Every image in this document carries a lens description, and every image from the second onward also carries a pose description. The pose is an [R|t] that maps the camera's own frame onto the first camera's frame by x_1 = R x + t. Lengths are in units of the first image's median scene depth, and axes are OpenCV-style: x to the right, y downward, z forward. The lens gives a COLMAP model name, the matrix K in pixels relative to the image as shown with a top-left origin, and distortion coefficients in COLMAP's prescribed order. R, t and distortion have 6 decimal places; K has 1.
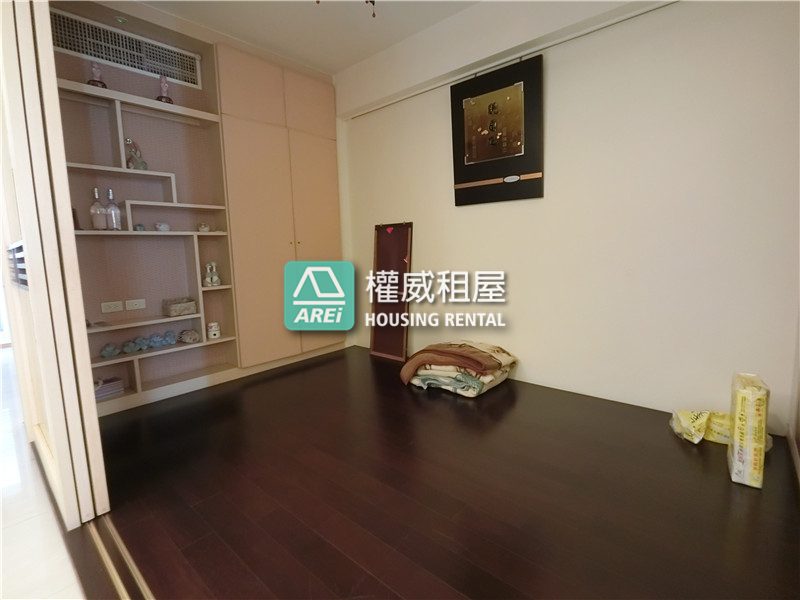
lens RADIAL K [[382.2, 0, 400.7], [0, 382.2, 299.4], [0, 0, 1]] dist [-0.000415, -0.000017]
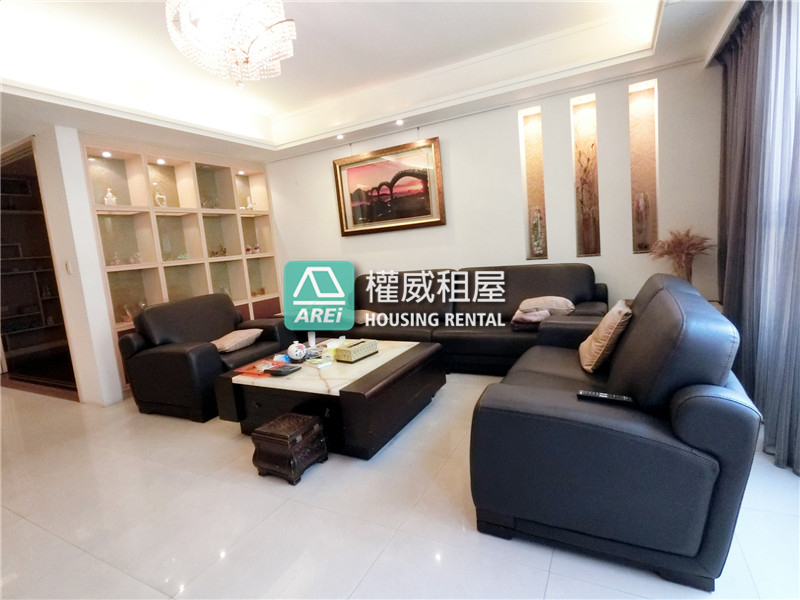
lens RADIAL K [[405.6, 0, 399.3], [0, 405.6, 300.3], [0, 0, 1]] dist [-0.001440, -0.000221]
pose [[0.970912, -0.081265, 0.225225, 0.818676], [0.083802, 0.996481, -0.001711, 0.139272], [-0.224293, 0.020536, 0.974305, -1.477021]]
